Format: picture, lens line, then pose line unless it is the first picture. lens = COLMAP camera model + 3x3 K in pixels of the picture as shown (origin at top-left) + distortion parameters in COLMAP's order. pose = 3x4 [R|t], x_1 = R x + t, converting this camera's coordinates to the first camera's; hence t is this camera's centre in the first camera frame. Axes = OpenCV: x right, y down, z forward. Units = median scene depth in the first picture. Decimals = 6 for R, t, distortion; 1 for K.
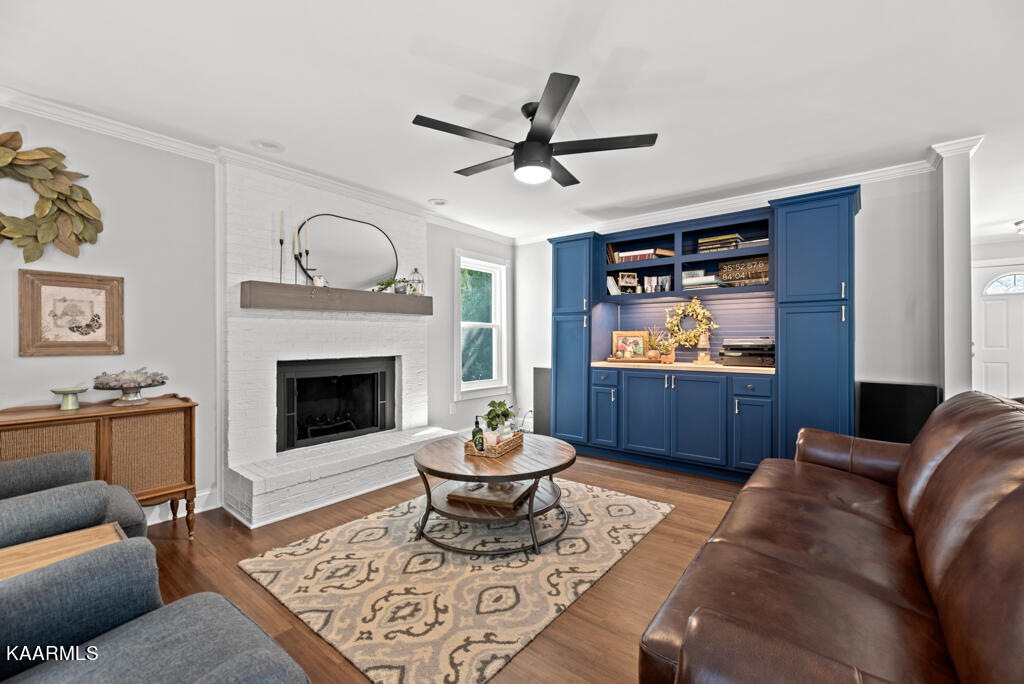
lens RADIAL K [[423.0, 0, 521.9], [0, 423.0, 334.5], [0, 0, 1]] dist [0.000372, -0.000860]
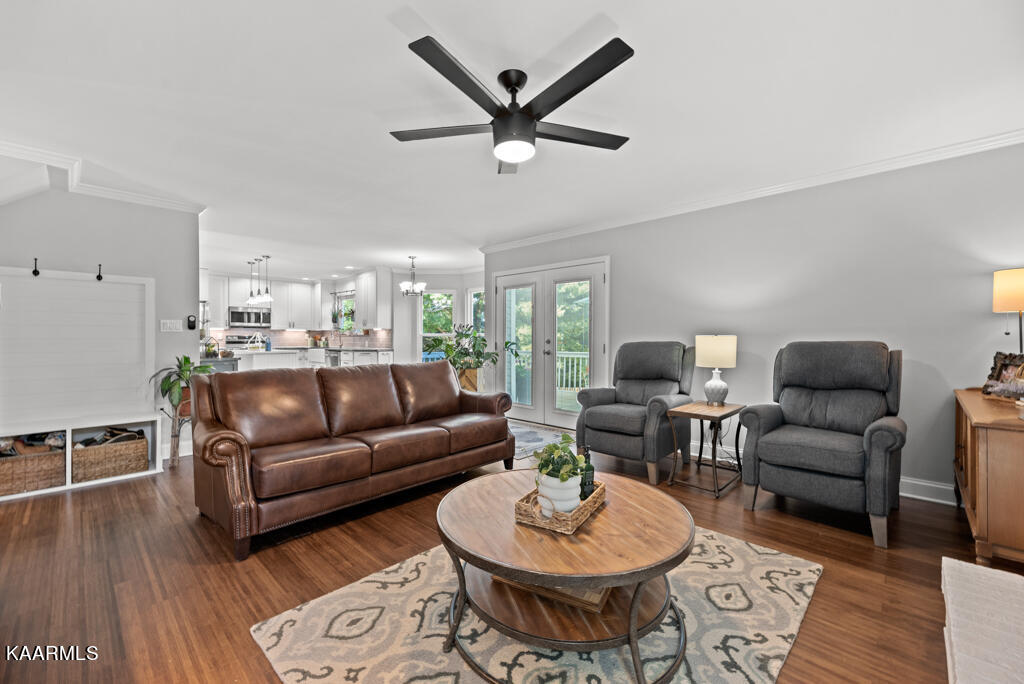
lens RADIAL K [[423.0, 0, 520.6], [0, 423.0, 340.7], [0, 0, 1]] dist [0.000372, -0.000860]
pose [[-0.996067, 0.000317, 0.088604, -0.063103], [0.000129, 0.999998, -0.002129, 0.024113], [-0.088605, -0.002109, -0.996065, 1.859677]]
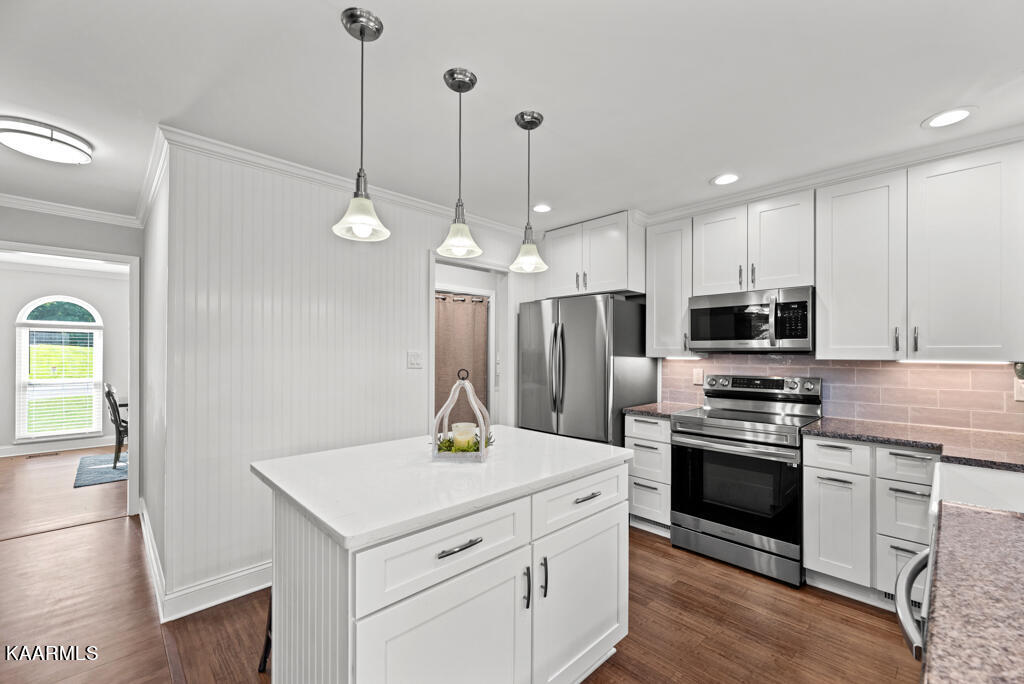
lens RADIAL K [[423.0, 0, 512.6], [0, 423.0, 347.0], [0, 0, 1]] dist [0.000372, -0.000860]
pose [[0.138025, 0.019202, 0.990243, 1.308586], [-0.014870, 0.999740, -0.017314, -0.084979], [-0.990317, -0.012335, 0.138274, -1.062005]]
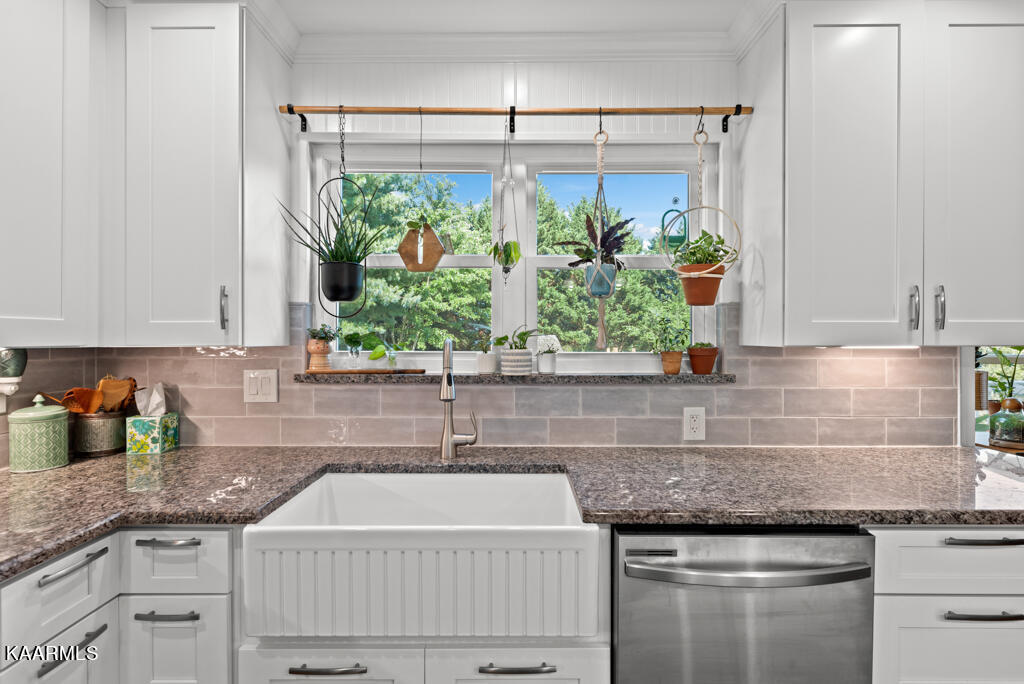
lens RADIAL K [[472.5, 0, 515.9], [0, 472.5, 337.4], [0, 0, 1]] dist [0.001933, -0.000490]
pose [[-0.790032, 0.004043, -0.613053, 2.206024], [0.009195, 0.999944, -0.005255, -0.087398], [0.612997, -0.009789, -0.790024, -1.172852]]
